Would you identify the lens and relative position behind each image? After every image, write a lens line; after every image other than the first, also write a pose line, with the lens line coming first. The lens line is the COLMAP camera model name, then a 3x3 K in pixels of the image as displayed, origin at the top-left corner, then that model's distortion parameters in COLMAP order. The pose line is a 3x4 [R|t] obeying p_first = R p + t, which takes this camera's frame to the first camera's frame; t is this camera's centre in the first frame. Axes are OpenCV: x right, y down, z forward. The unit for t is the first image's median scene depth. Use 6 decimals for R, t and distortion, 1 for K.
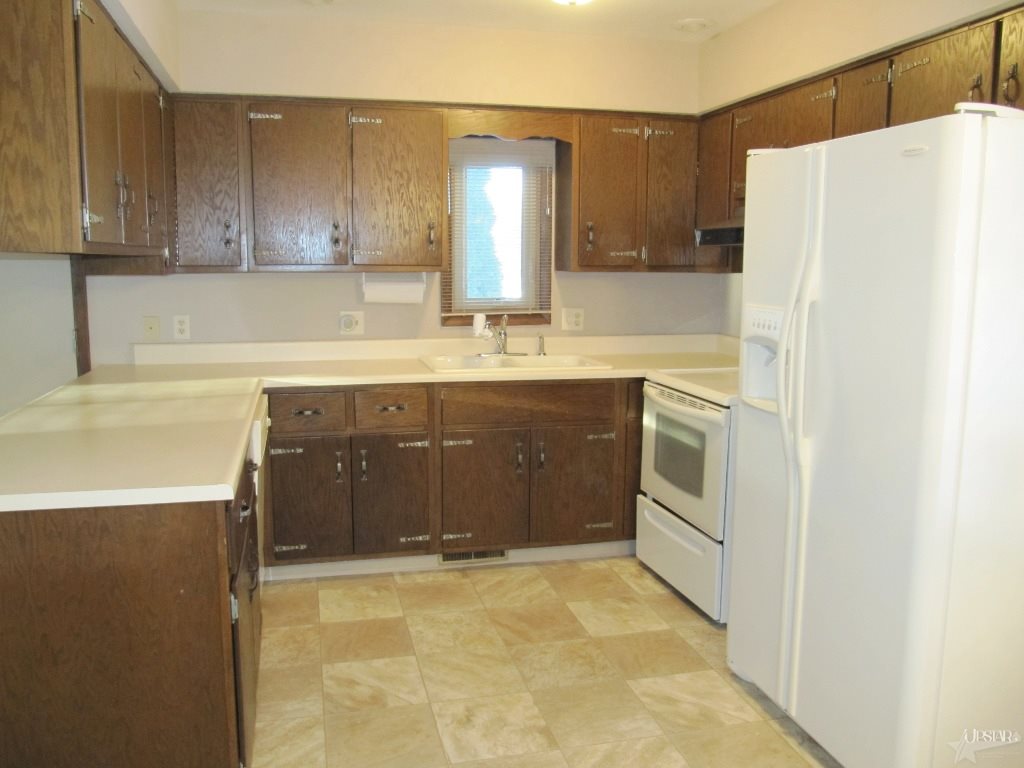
lens RADIAL K [[834.2, 0, 510.5], [0, 834.2, 385.3], [0, 0, 1]] dist [-0.052141, 0.027264]
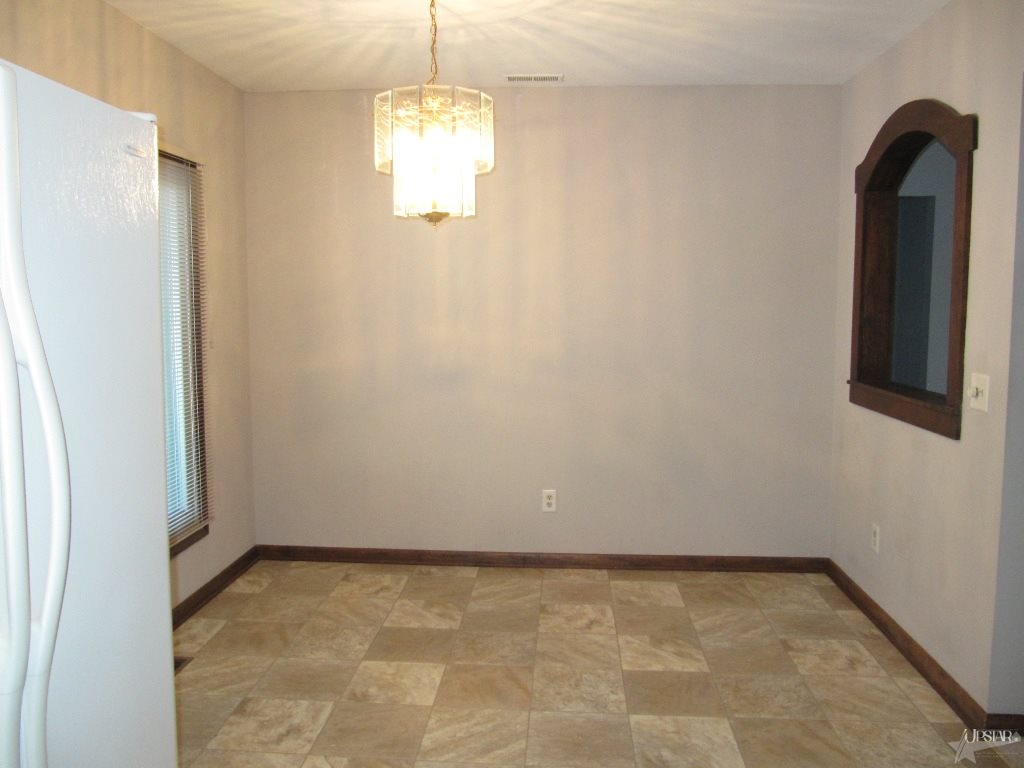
lens RADIAL K [[834.2, 0, 510.8], [0, 834.2, 379.3], [0, 0, 1]] dist [-0.052141, 0.027264]
pose [[-0.951751, -0.039203, 0.304357, -0.257732], [0.032422, 0.973409, 0.226766, -0.248144], [-0.305154, 0.225693, -0.925172, 1.744759]]
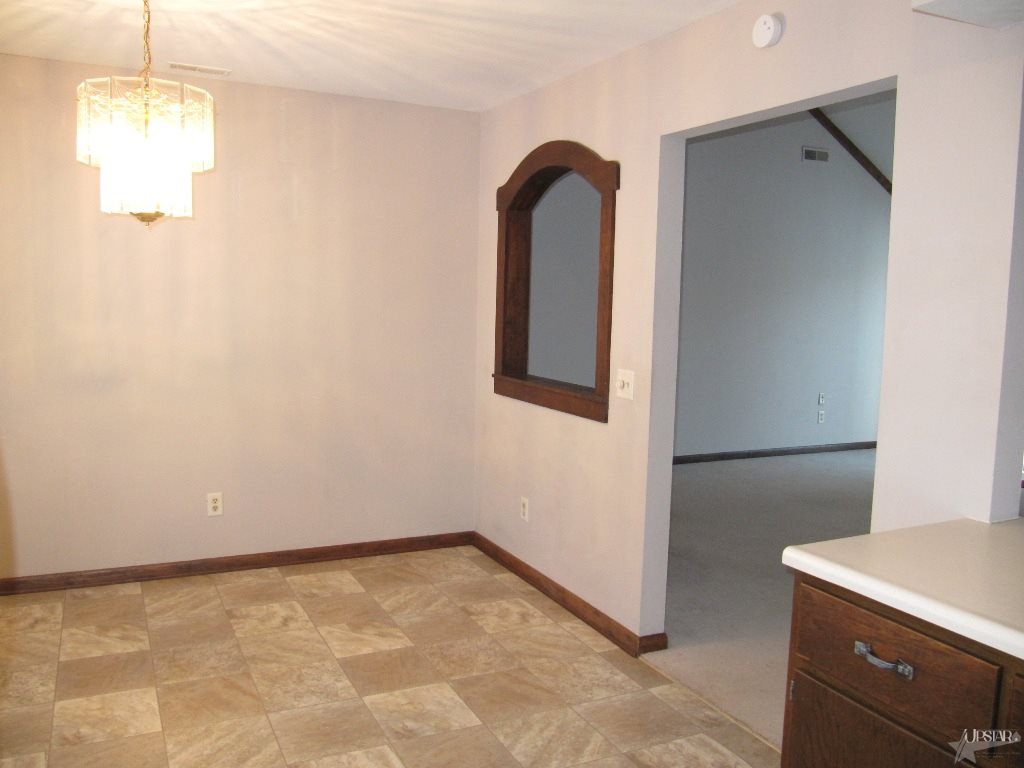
lens RADIAL K [[834.2, 0, 495.9], [0, 834.2, 377.3], [0, 0, 1]] dist [-0.052141, 0.027264]
pose [[-0.979191, -0.014624, -0.202412, -0.085309], [-0.062343, 0.970848, 0.231446, -0.274088], [0.193127, 0.239249, -0.951558, 1.804306]]
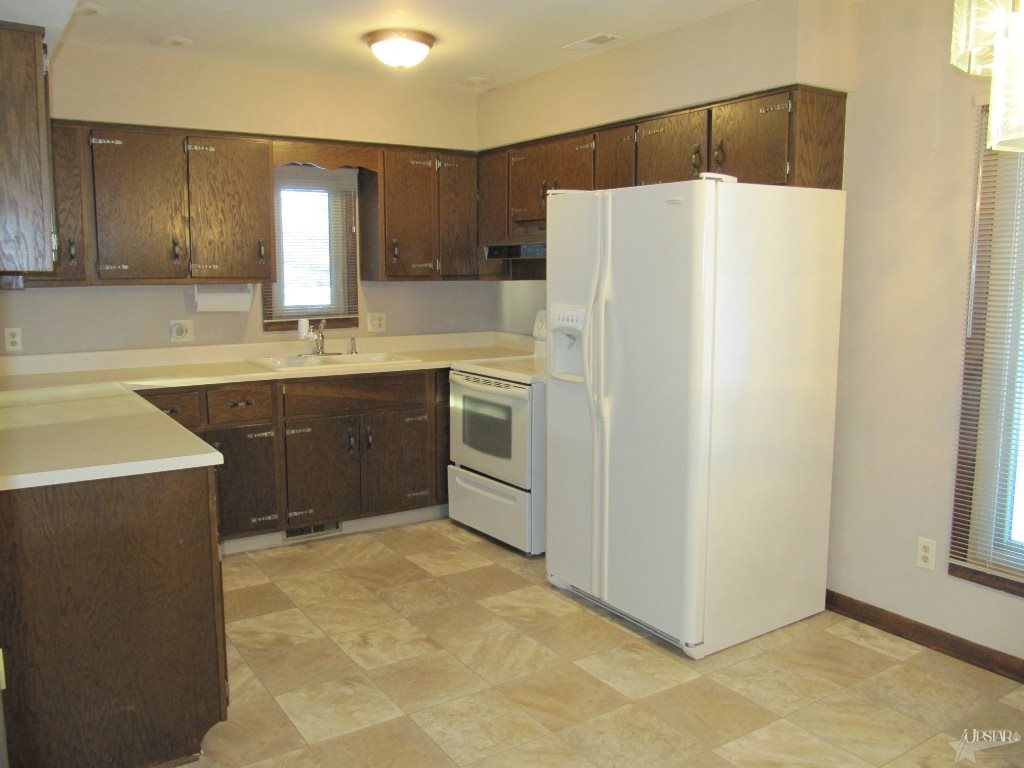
lens RADIAL K [[834.2, 0, 506.0], [0, 834.2, 380.1], [0, 0, 1]] dist [-0.052141, 0.027264]
pose [[0.941917, -0.050270, 0.332062, -0.190525], [0.054769, 0.998490, -0.004199, 0.021287], [-0.331350, 0.022142, 0.943248, -0.197269]]
